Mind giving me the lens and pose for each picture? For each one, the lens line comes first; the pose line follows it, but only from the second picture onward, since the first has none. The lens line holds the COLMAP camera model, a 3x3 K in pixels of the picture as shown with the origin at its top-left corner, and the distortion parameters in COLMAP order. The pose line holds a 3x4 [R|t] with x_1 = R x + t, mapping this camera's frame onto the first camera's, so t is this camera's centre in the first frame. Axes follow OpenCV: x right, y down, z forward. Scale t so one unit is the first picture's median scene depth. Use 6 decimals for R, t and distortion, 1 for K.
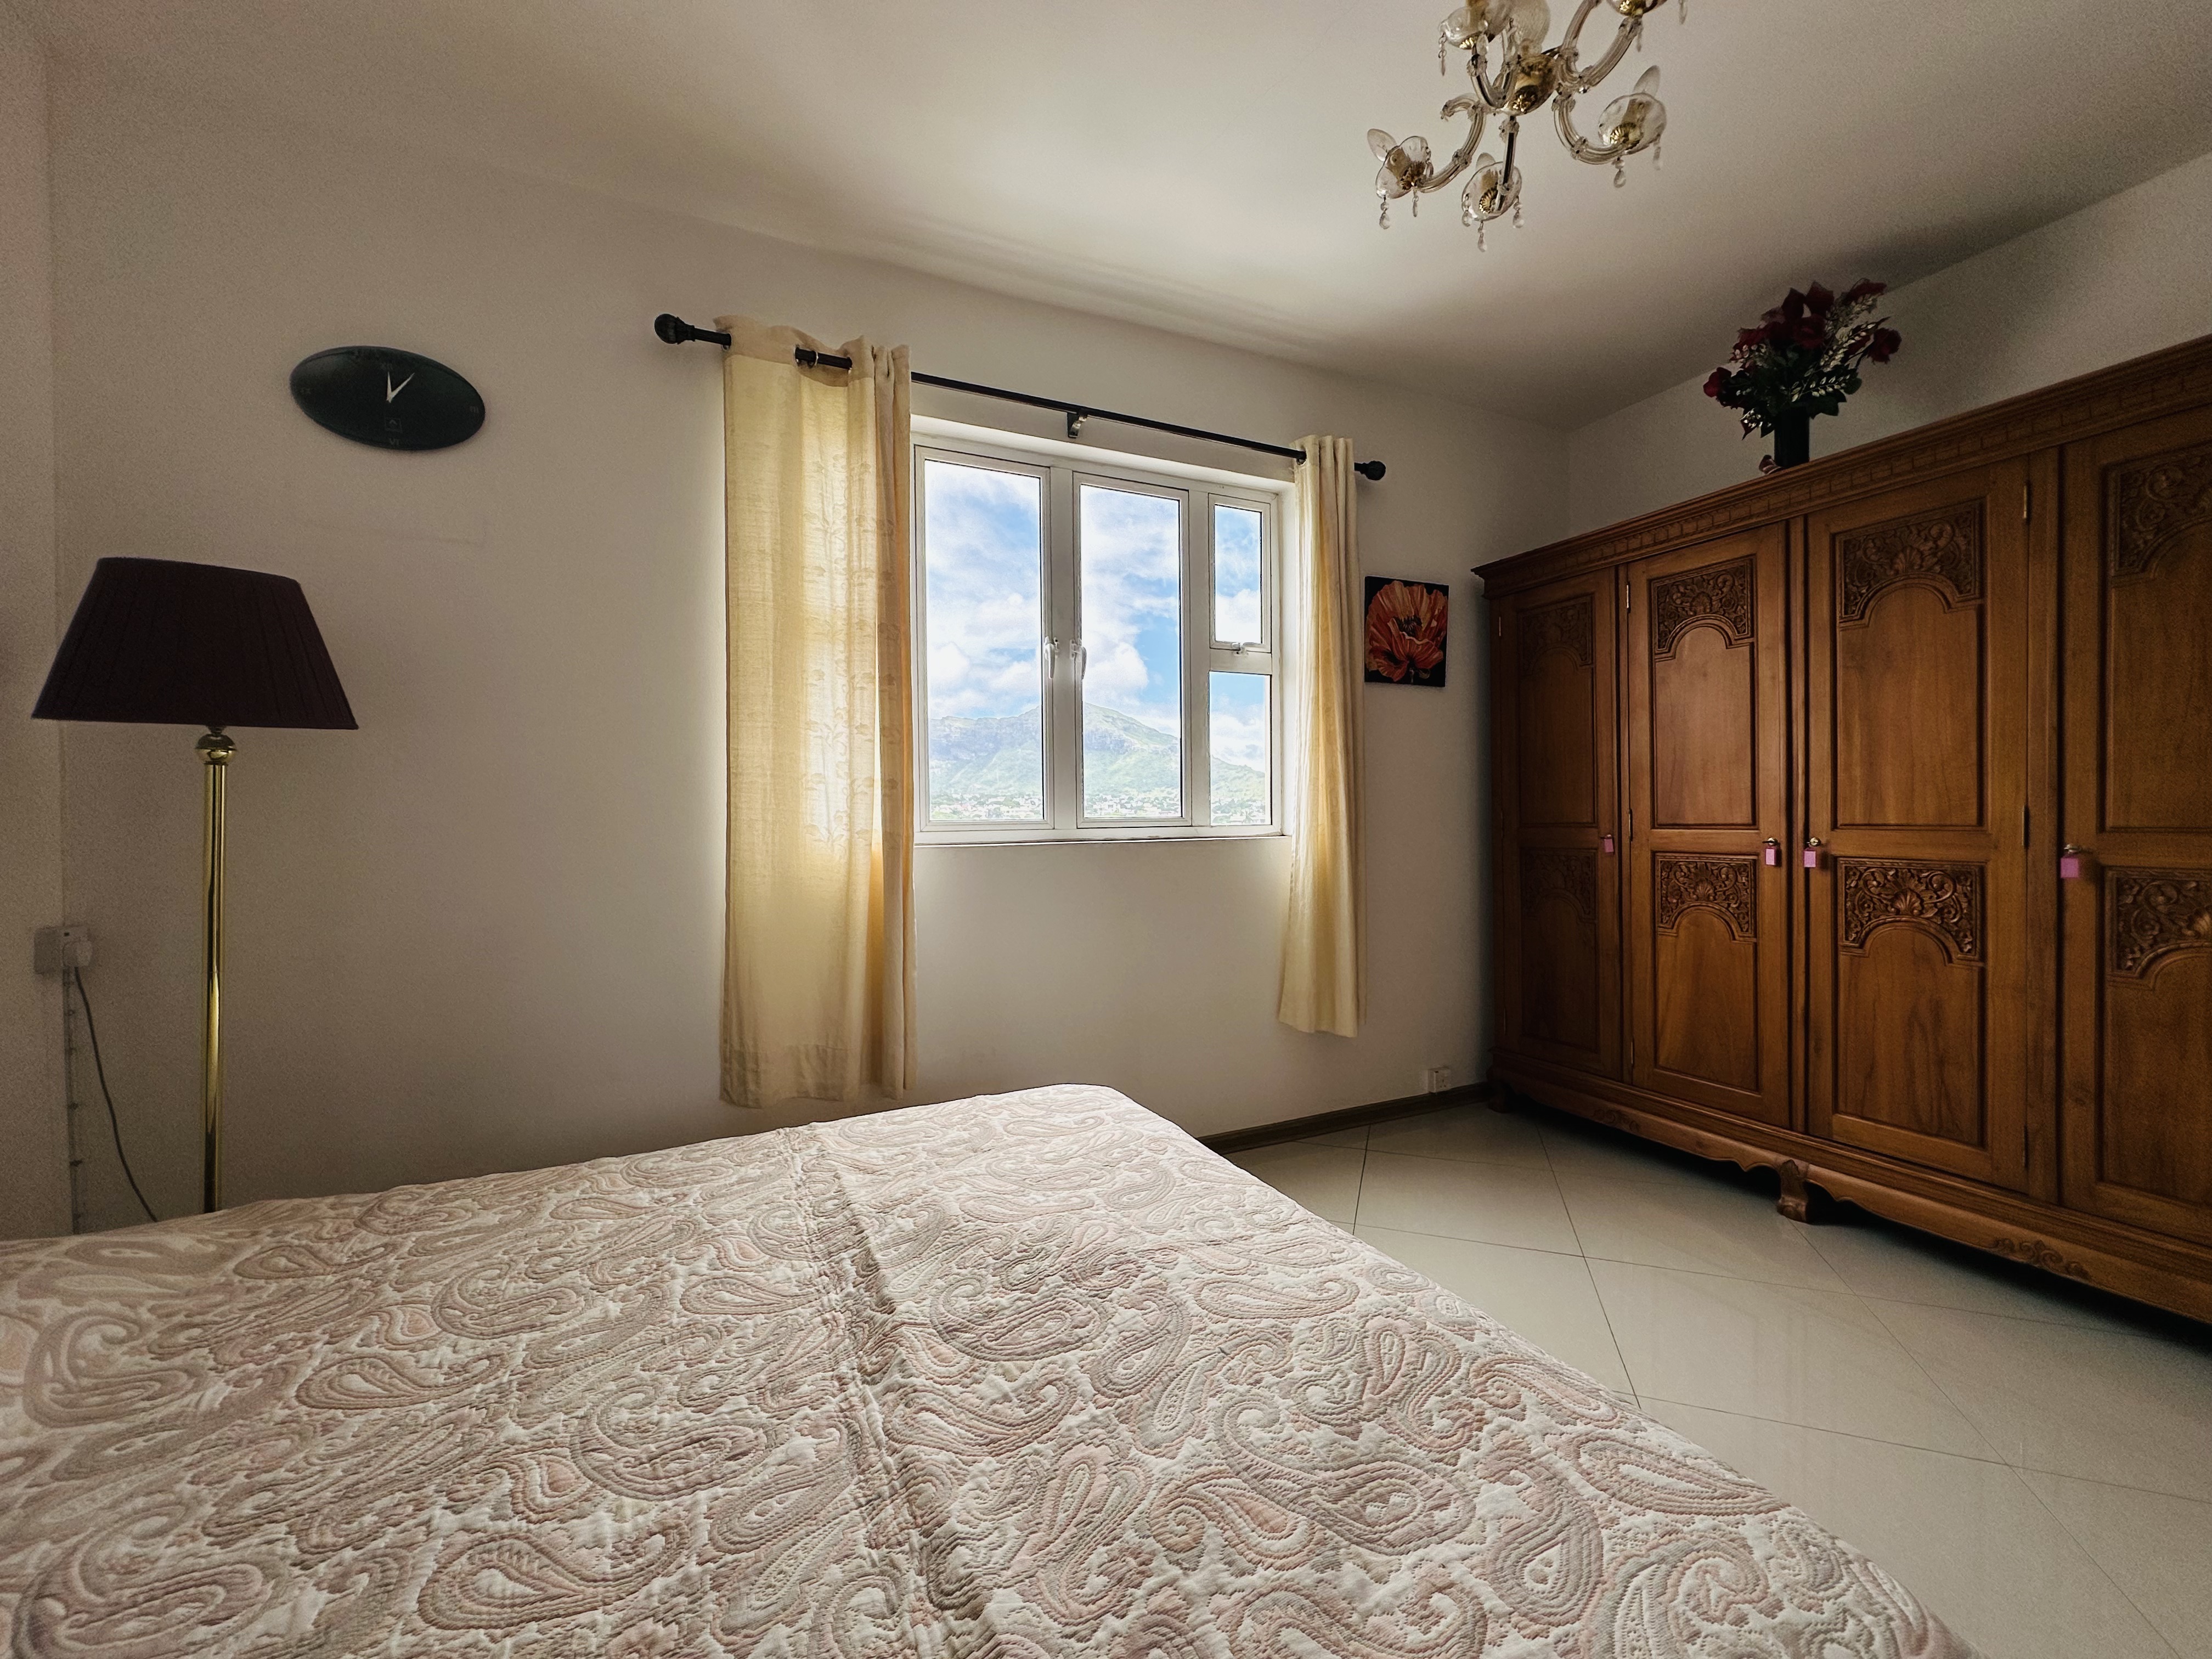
lens RADIAL K [[878.4, 0, 1102.9], [0, 878.4, 825.9], [0, 0, 1]] dist [-0.000896, -0.000090]
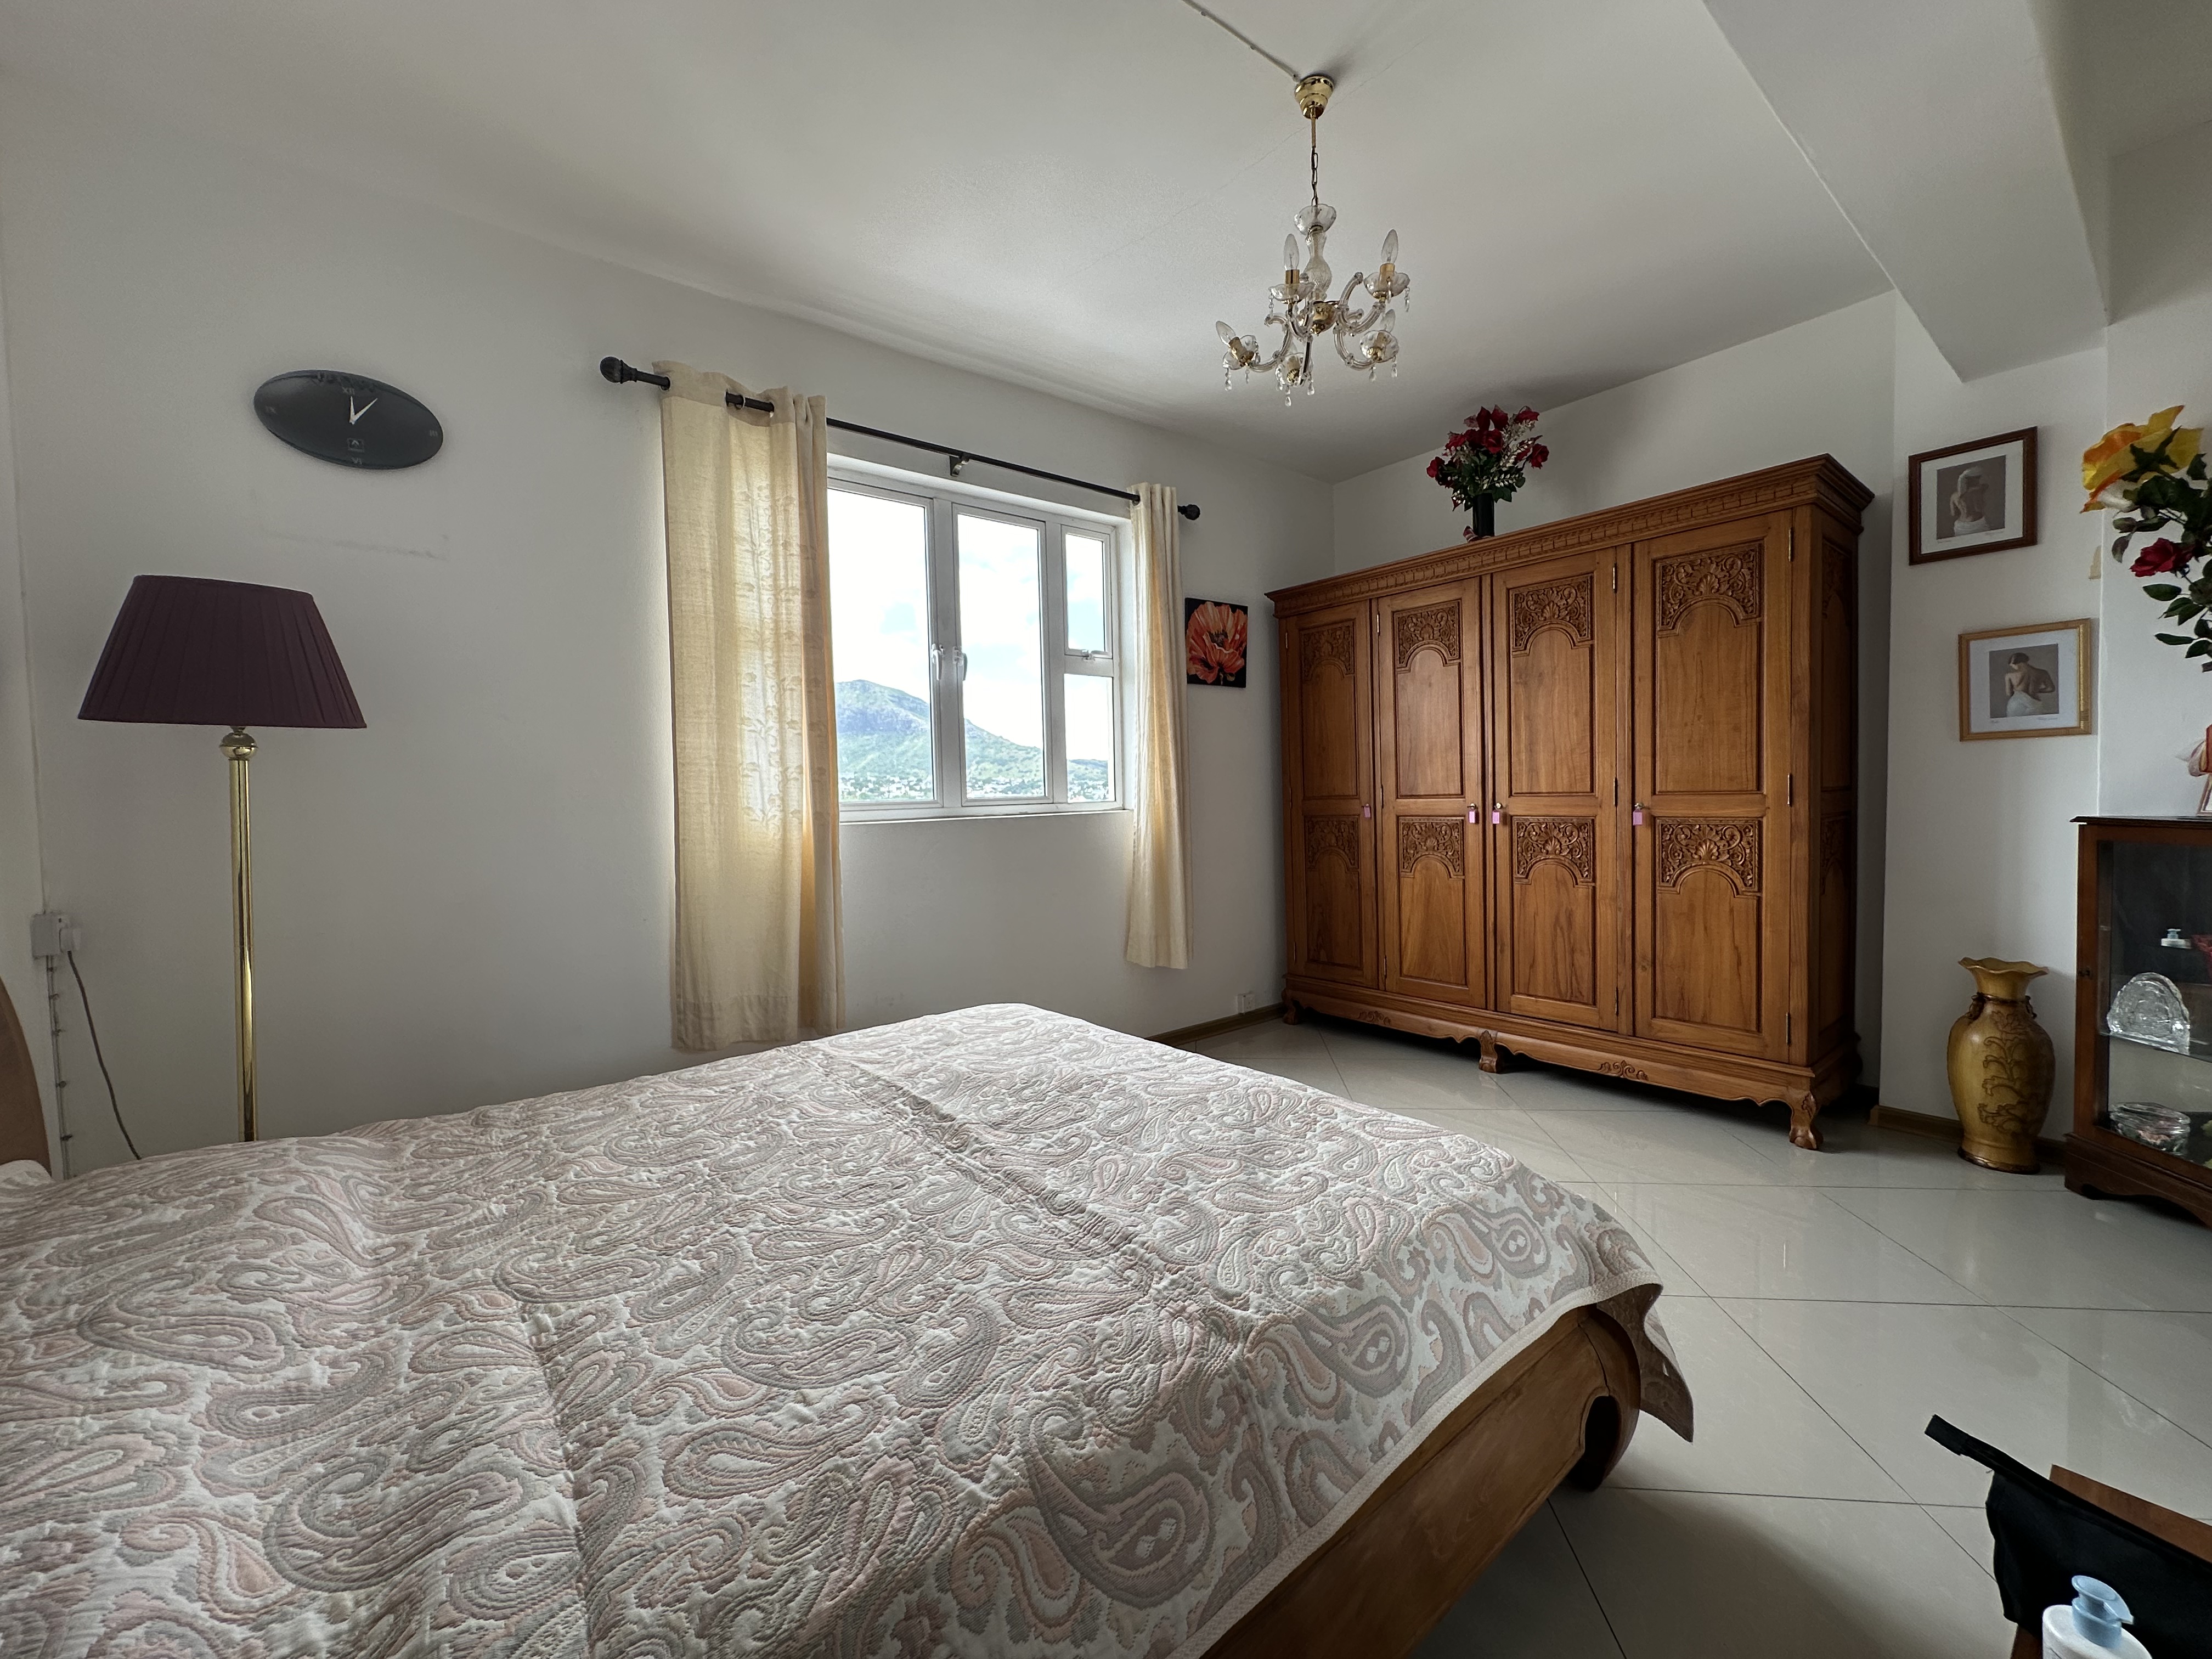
lens RADIAL K [[878.4, 0, 1102.9], [0, 878.4, 825.9], [0, 0, 1]] dist [-0.000896, -0.000090]
pose [[0.972127, -0.024058, 0.233216, -0.150312], [0.019045, 0.999537, 0.023722, 0.005324], [-0.233678, -0.018620, 0.972136, -0.242130]]
